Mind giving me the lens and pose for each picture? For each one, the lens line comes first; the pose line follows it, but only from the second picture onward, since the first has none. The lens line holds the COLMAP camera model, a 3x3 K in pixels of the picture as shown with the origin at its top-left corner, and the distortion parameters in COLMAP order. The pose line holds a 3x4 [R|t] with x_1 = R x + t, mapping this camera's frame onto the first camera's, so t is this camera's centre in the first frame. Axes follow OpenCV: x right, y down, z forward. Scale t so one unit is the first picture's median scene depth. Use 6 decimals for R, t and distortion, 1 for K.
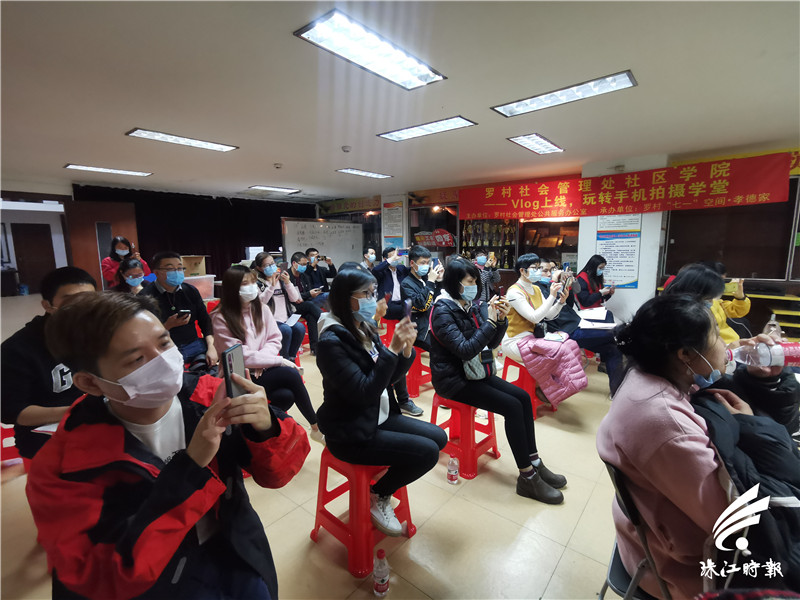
lens RADIAL K [[387.6, 0, 400.0], [0, 387.6, 300.0], [0, 0, 1]] dist [0.031556, 0.001065]
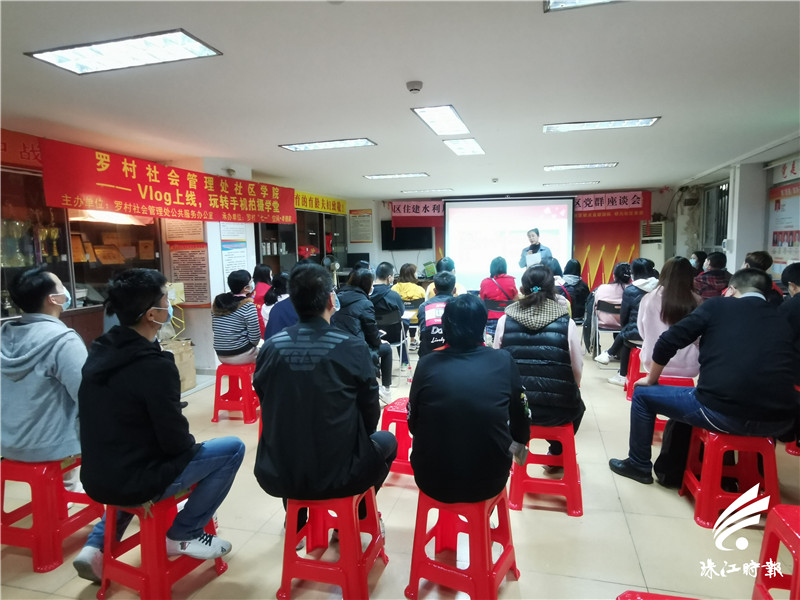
lens RADIAL K [[528.4, 0, 400.6], [0, 528.4, 300.2], [0, 0, 1]] dist [-0.004918, -0.001250]
pose [[-0.407959, -0.084863, 0.909048, -0.720058], [0.154102, 0.974985, 0.160176, -0.176680], [-0.899901, 0.205431, -0.384676, 1.146793]]
